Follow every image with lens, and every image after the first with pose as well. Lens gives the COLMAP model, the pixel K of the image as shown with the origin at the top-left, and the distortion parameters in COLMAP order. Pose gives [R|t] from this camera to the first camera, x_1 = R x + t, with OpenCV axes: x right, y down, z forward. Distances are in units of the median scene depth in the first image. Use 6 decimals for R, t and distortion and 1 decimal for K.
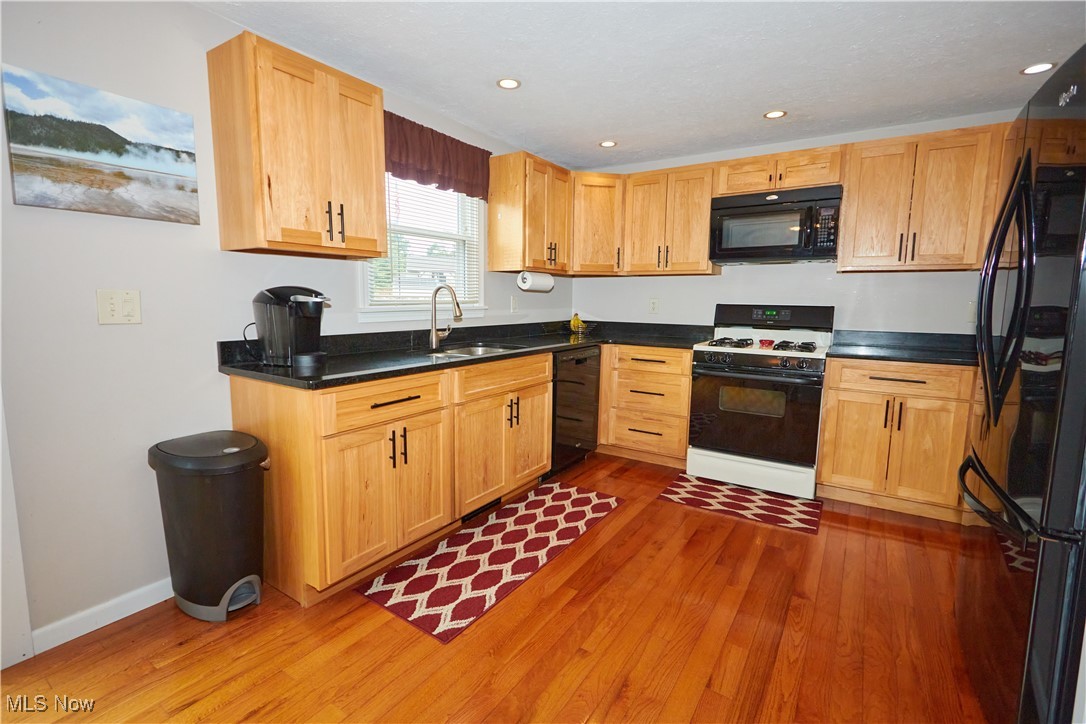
lens RADIAL K [[497.0, 0, 536.6], [0, 497.0, 361.3], [0, 0, 1]] dist [0.002367, -0.000646]
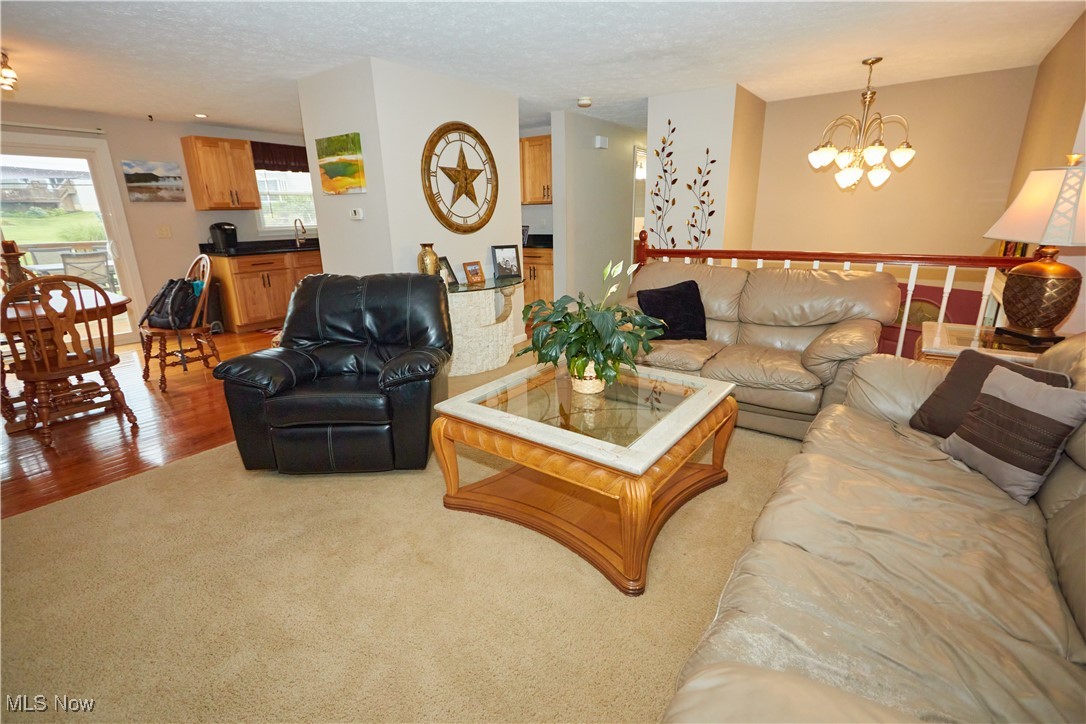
lens RADIAL K [[497.0, 0, 547.0], [0, 497.0, 370.1], [0, 0, 1]] dist [0.002367, -0.000646]
pose [[0.998450, -0.005011, -0.055433, 1.061166], [0.014509, 0.984937, 0.172303, 0.150802], [0.053735, -0.172840, 0.983483, -1.284662]]
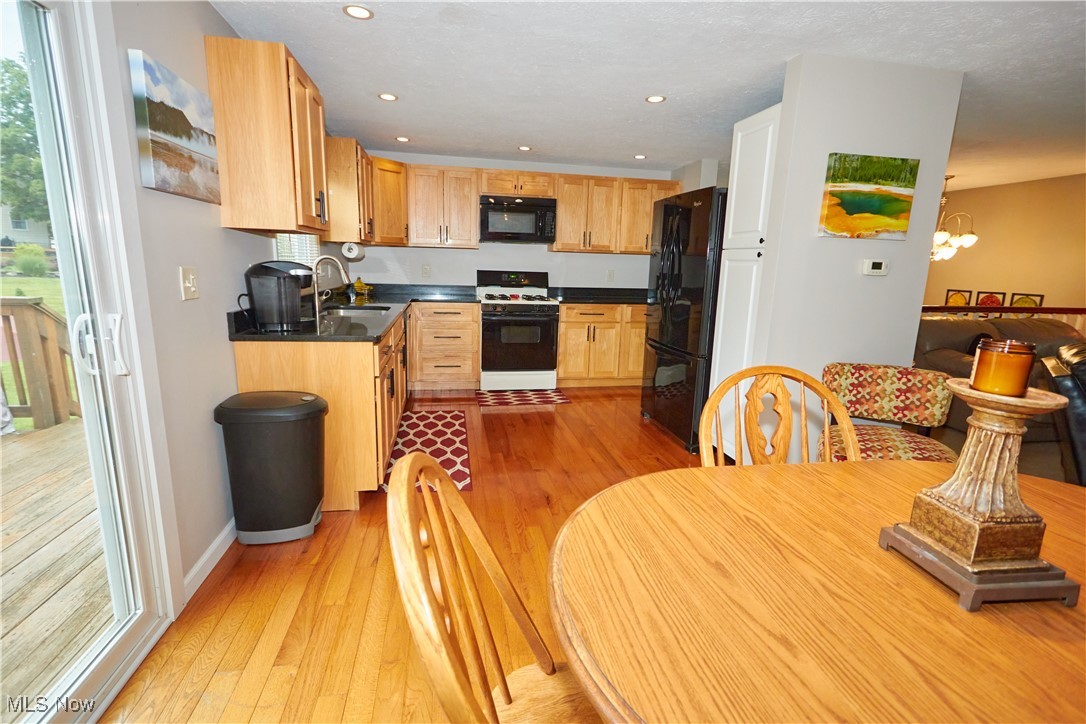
lens RADIAL K [[497.0, 0, 541.5], [0, 497.0, 361.8], [0, 0, 1]] dist [0.002367, -0.000646]
pose [[0.716453, -0.126153, 0.686134, -0.641554], [0.066220, 0.991371, 0.113128, -0.007782], [-0.694485, -0.035615, 0.718625, -0.180738]]
